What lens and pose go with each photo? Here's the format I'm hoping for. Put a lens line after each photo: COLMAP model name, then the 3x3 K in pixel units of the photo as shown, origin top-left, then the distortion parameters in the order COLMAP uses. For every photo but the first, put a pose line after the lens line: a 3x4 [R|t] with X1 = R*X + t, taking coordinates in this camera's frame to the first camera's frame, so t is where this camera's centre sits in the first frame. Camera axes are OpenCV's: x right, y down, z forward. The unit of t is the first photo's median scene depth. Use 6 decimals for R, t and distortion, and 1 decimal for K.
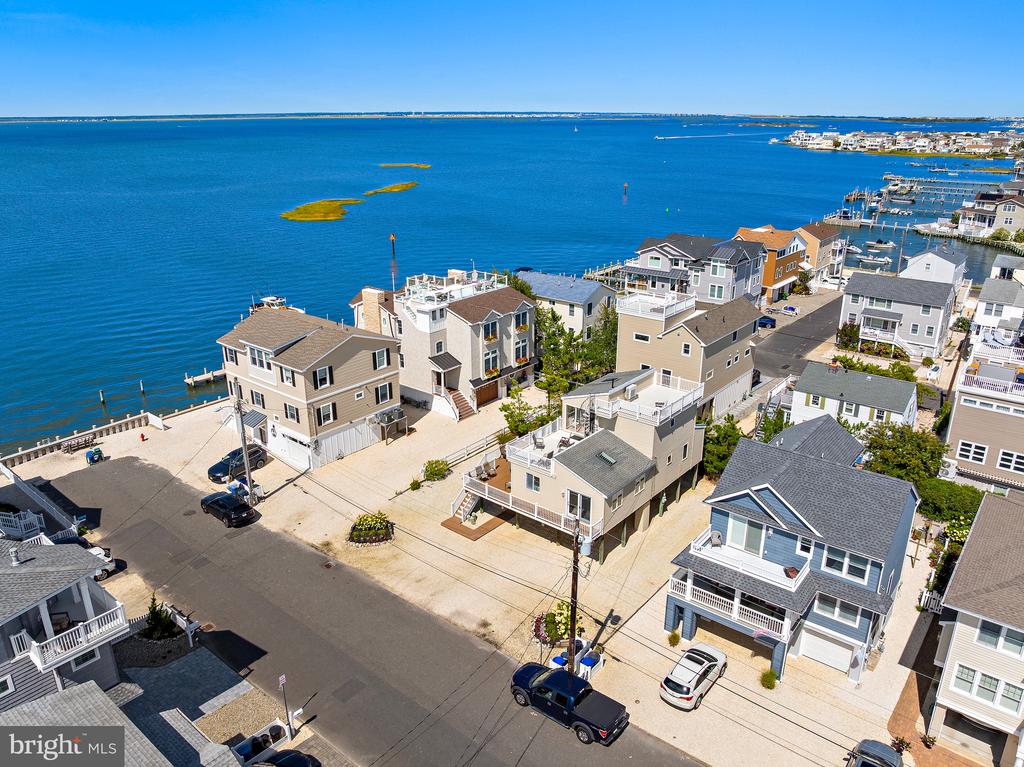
lens RADIAL K [[736.5, 0, 512.0], [0, 736.5, 383.5], [0, 0, 1]] dist [-0.056528, -0.002016]
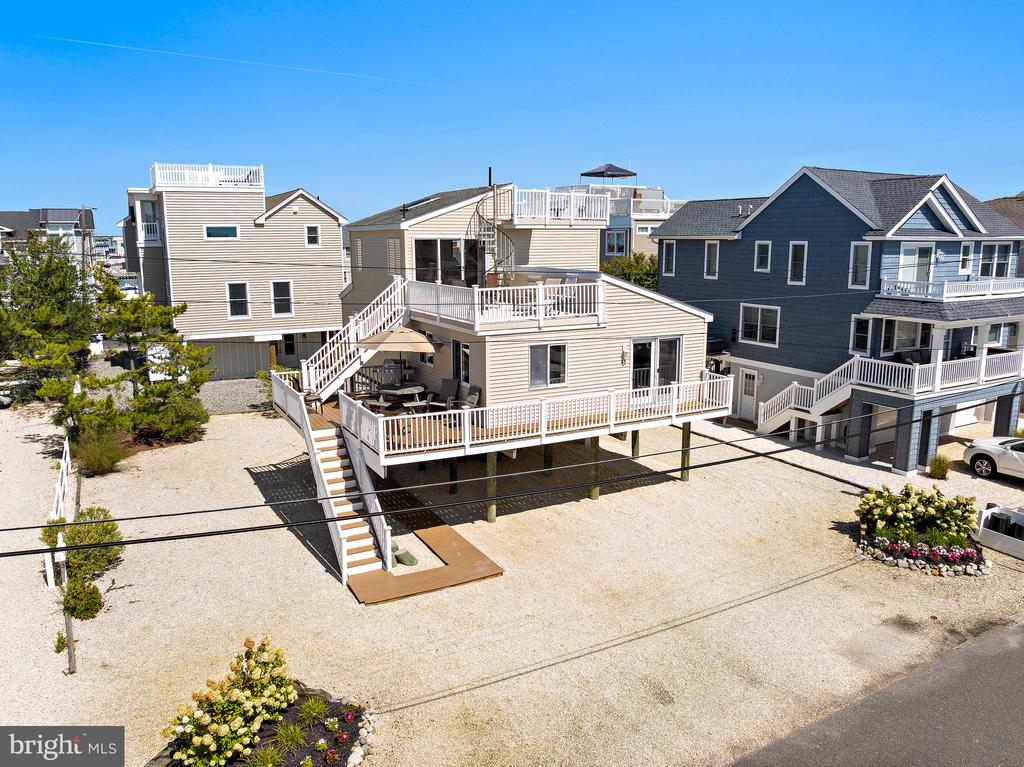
lens RADIAL K [[747.9, 0, 512.0], [0, 747.9, 383.5], [0, 0, 1]] dist [-0.035016, -0.002625]
pose [[0.373545, -0.177317, 0.910507, -0.351548], [0.323722, 0.944767, 0.051179, 0.113371], [-0.869292, 0.275633, 0.410314, 0.824843]]
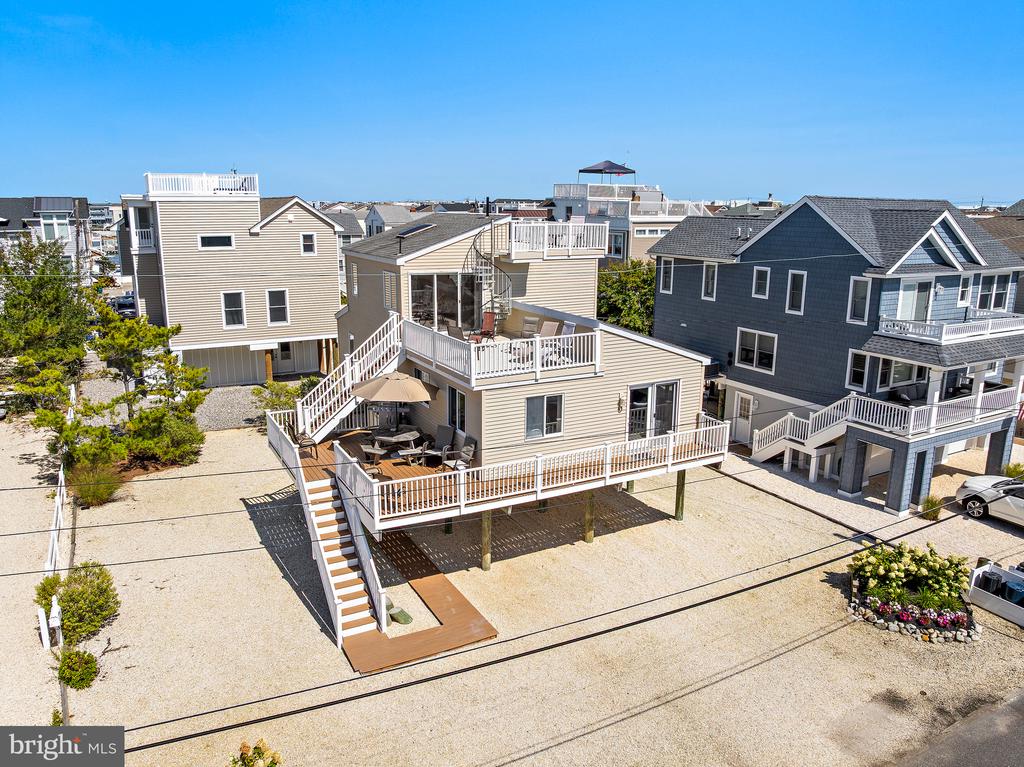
lens RADIAL K [[740.3, 0, 512.0], [0, 740.3, 383.5], [0, 0, 1]] dist [-0.040887, 0.009621]
pose [[0.370022, -0.212572, 0.904376, -0.336928], [0.314170, 0.944749, 0.093520, 0.071617], [-0.874289, 0.249524, 0.416362, 0.816148]]
